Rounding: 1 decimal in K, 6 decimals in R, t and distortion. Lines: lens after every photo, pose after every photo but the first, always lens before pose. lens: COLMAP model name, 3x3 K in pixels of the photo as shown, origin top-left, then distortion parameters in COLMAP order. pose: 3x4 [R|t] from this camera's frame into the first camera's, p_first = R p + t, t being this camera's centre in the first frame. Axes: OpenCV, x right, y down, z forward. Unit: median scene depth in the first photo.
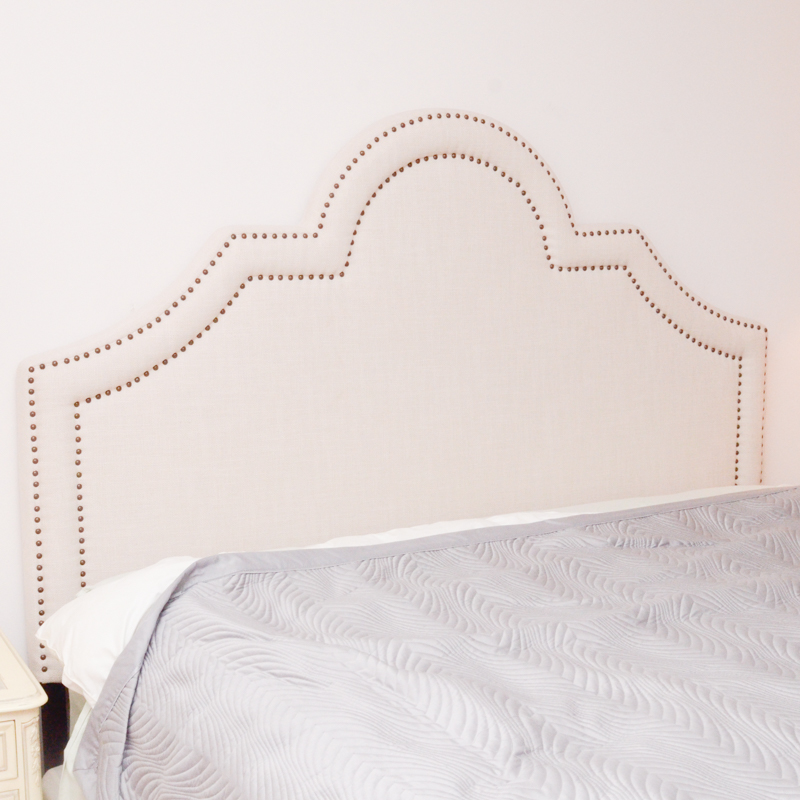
lens RADIAL K [[1384.7, 0, 399.4], [0, 1384.7, 400.1], [0, 0, 1]] dist [-0.118167, 0.000000]
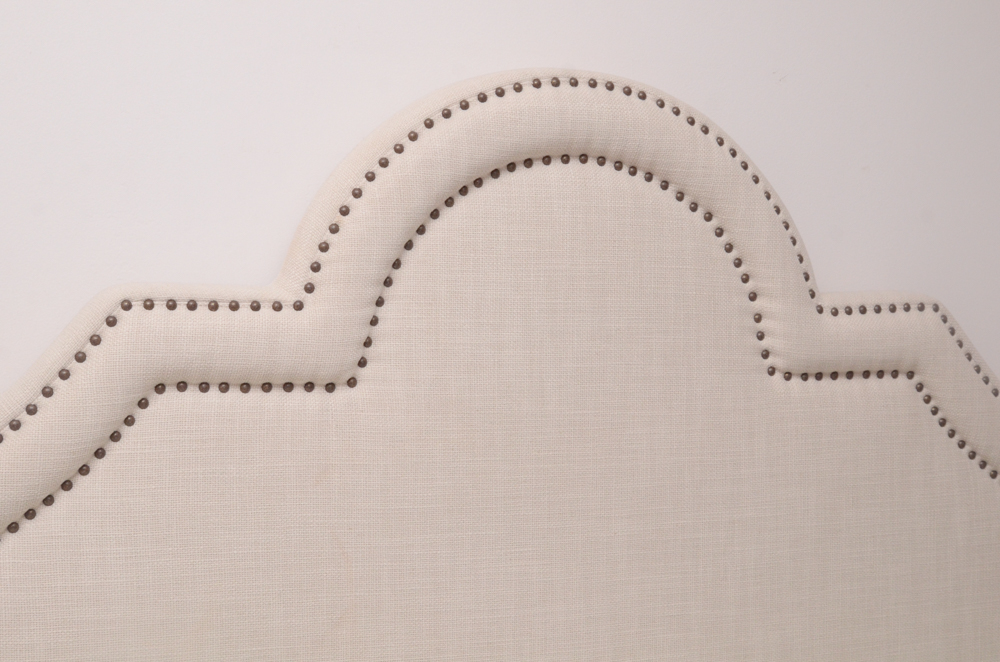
lens RADIAL K [[1561.9, 0, 492.6], [0, 1561.9, 313.4], [0, 0, 1]] dist [-0.017674, 0.000000]
pose [[0.995931, 0.024442, -0.086743, 0.057917], [-0.032975, 0.994606, -0.098340, -0.058863], [0.083872, 0.100800, 0.991365, 0.412935]]
